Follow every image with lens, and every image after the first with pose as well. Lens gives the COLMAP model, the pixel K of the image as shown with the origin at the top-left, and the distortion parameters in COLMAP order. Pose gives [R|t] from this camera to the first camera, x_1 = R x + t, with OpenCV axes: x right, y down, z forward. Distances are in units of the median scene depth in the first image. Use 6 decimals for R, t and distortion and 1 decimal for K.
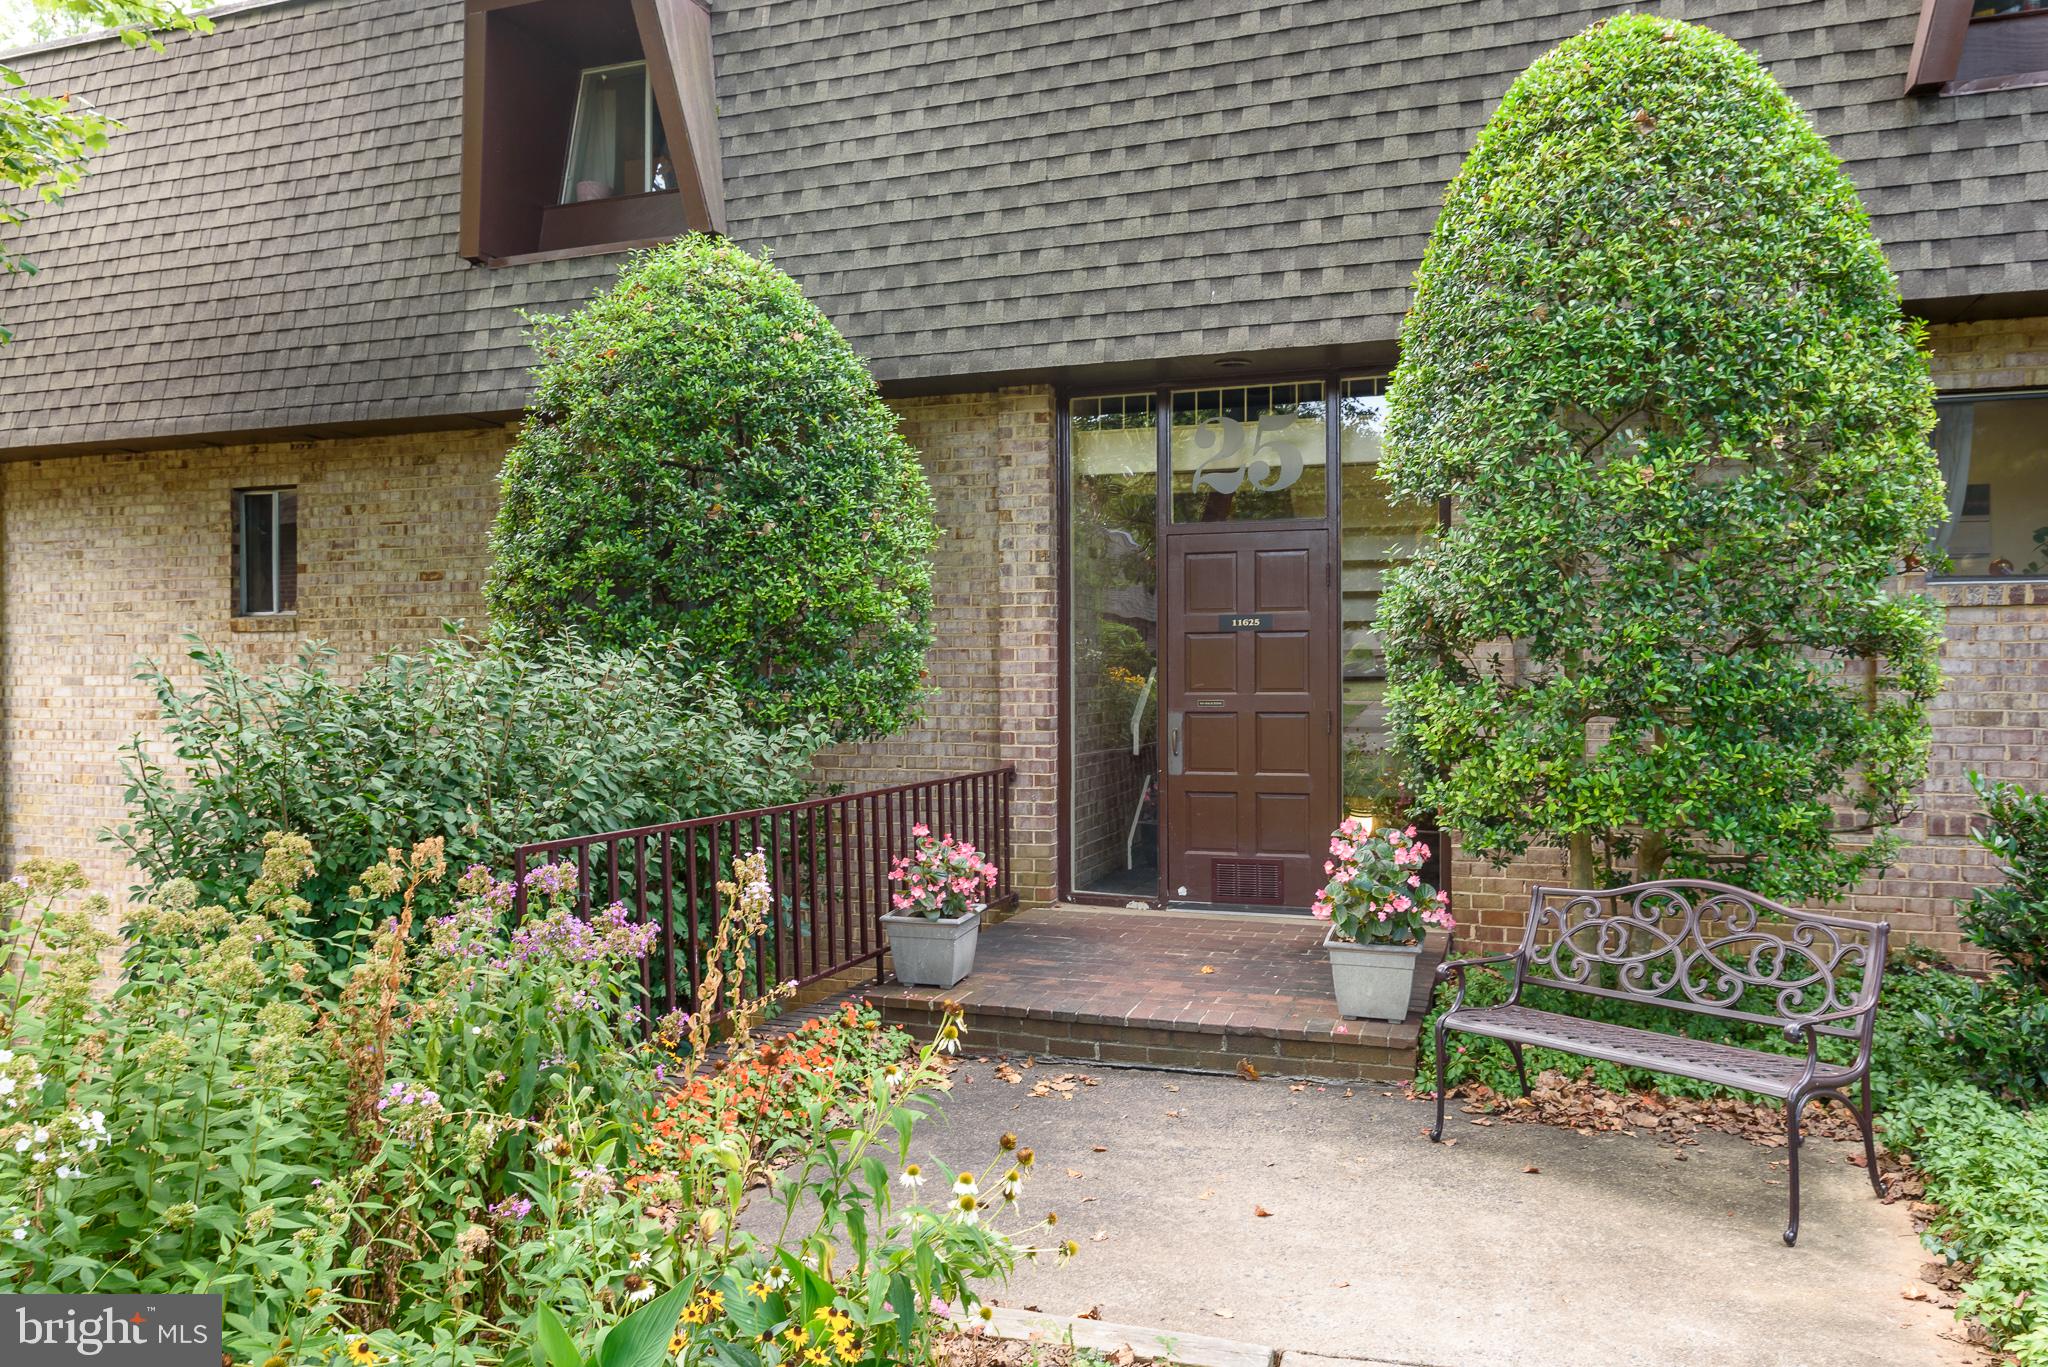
lens RADIAL K [[1424.4, 0, 1031.0], [0, 1424.4, 661.5], [0, 0, 1]] dist [0.001031, -0.002531]
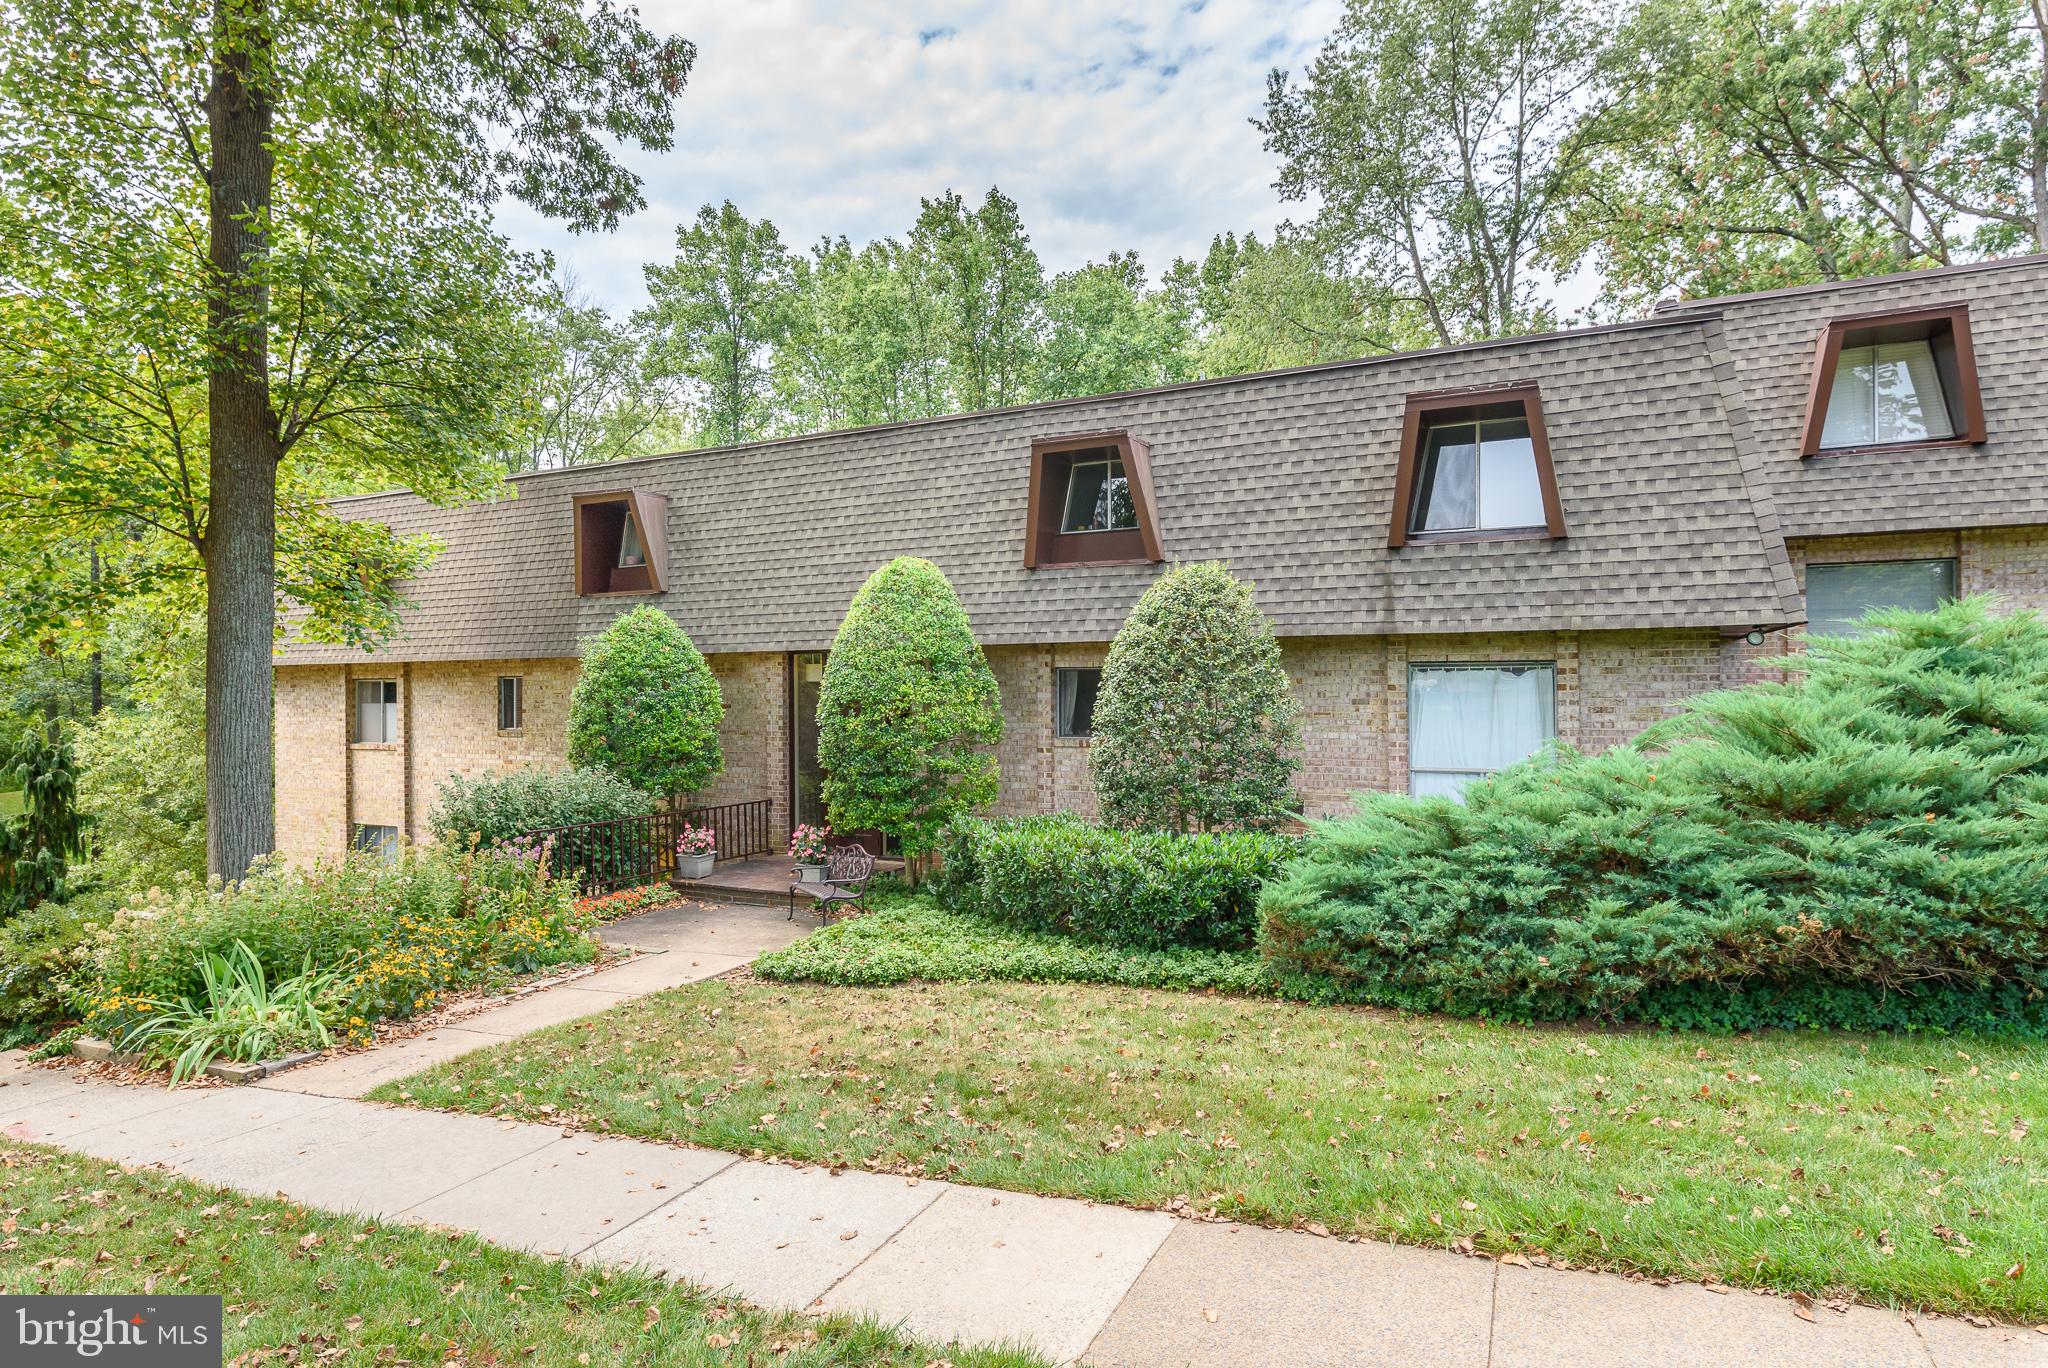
lens RADIAL K [[1078.4, 0, 1020.1], [0, 1078.4, 653.2], [0, 0, 1]] dist [-0.010861, -0.000166]
pose [[0.992876, -0.010243, -0.118710, 0.724347], [0.007157, 0.999626, -0.026398, -0.146256], [0.118936, 0.025361, 0.992578, -0.954544]]
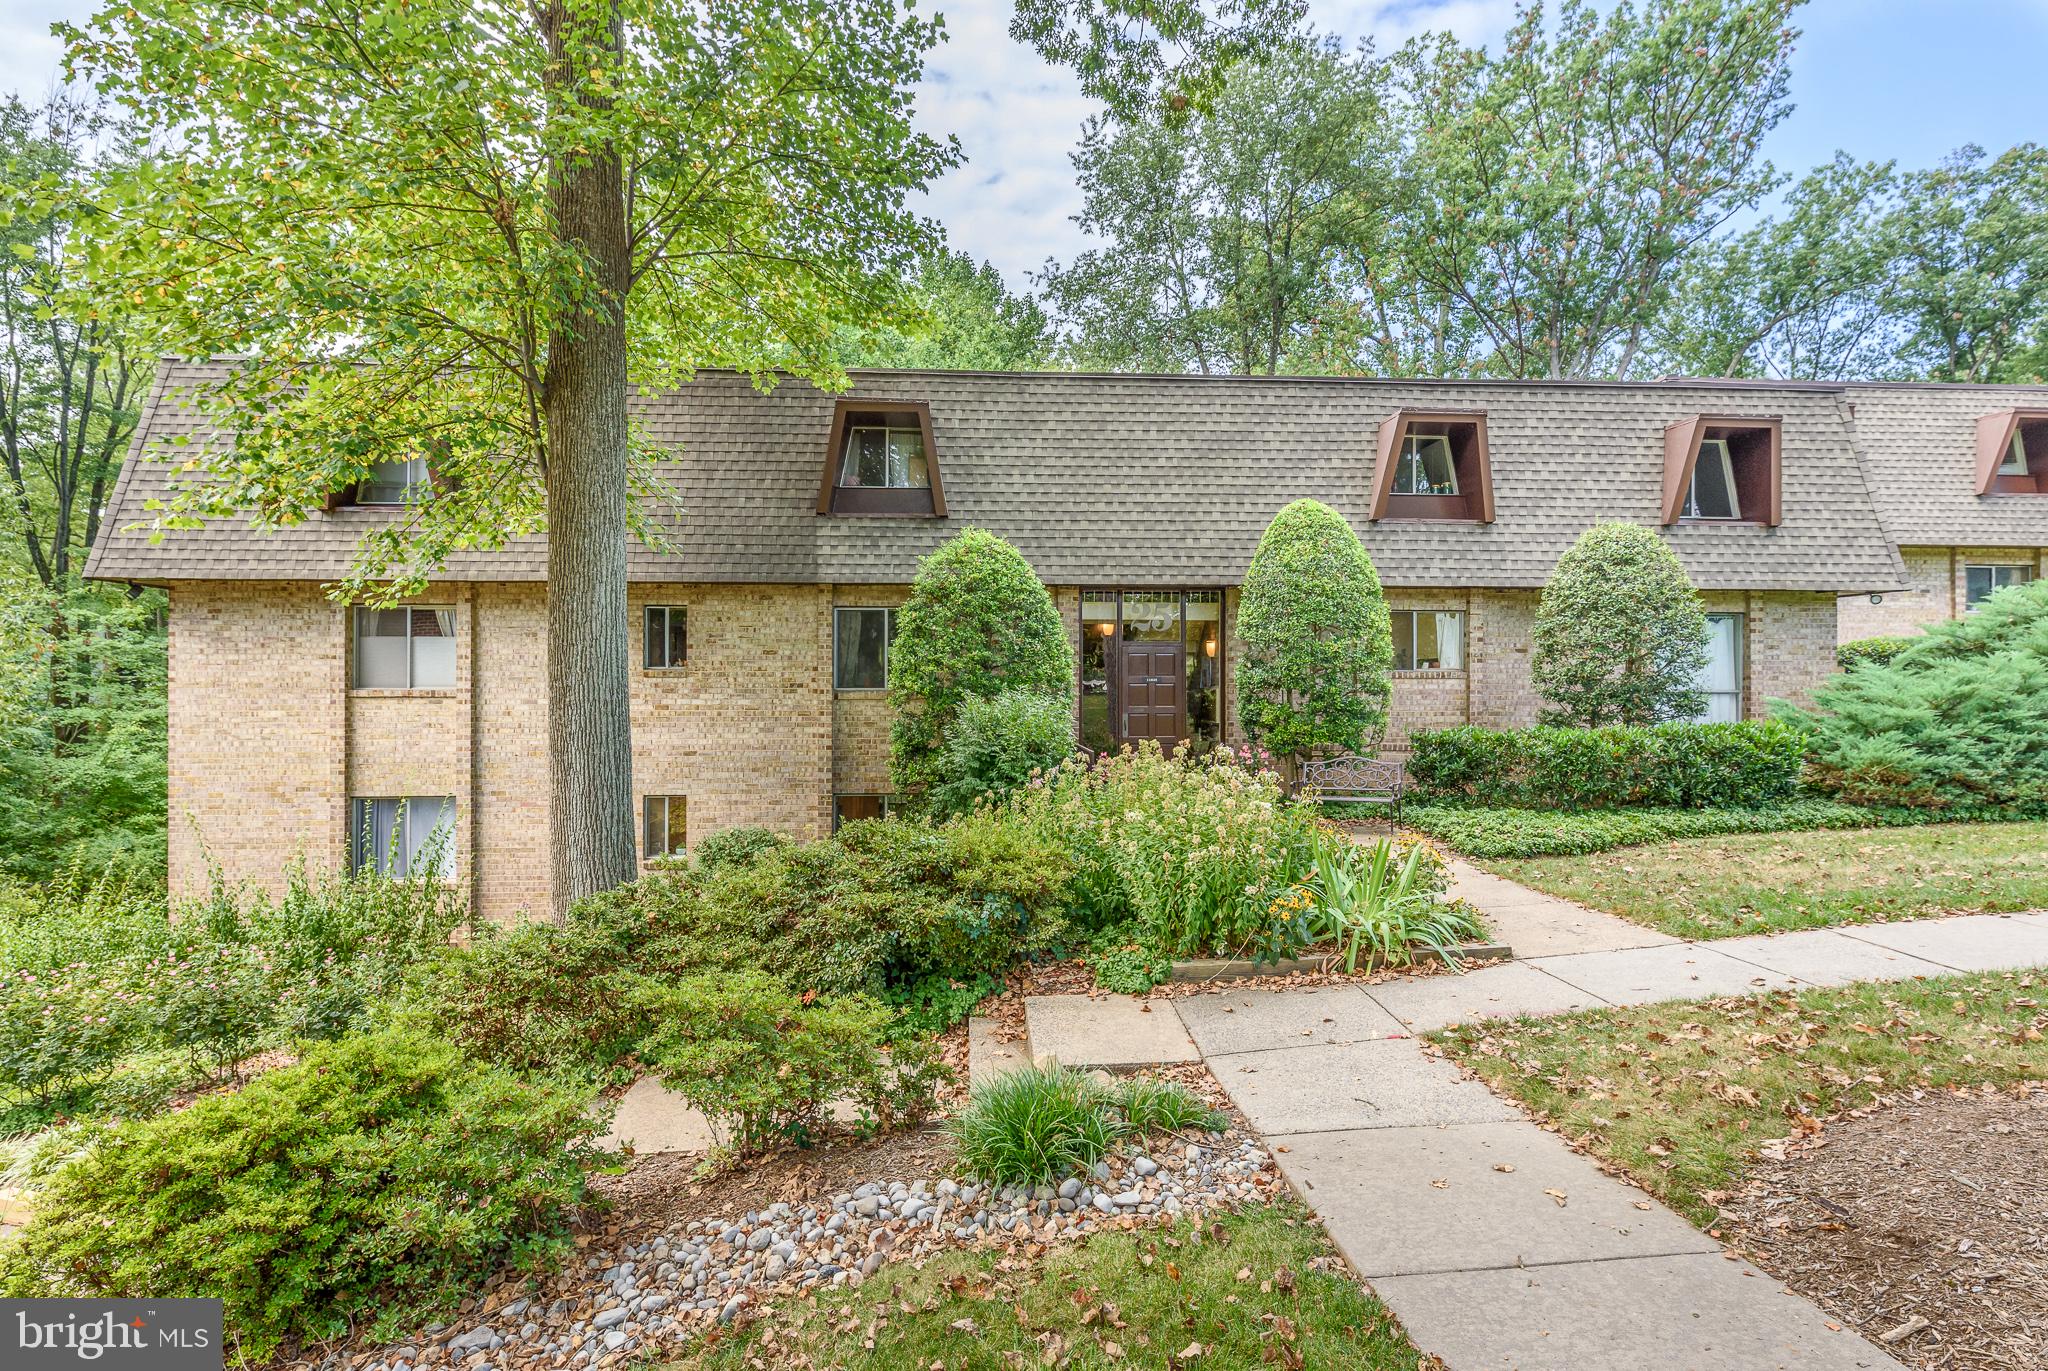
lens RADIAL K [[1028.3, 0, 1018.3], [0, 1028.3, 664.5], [0, 0, 1]] dist [0.001342, -0.002237]
pose [[0.923140, 0.009492, 0.384346, -0.861380], [-0.005188, 0.999912, -0.012234, -0.032049], [-0.384428, 0.009300, 0.923108, -0.720183]]
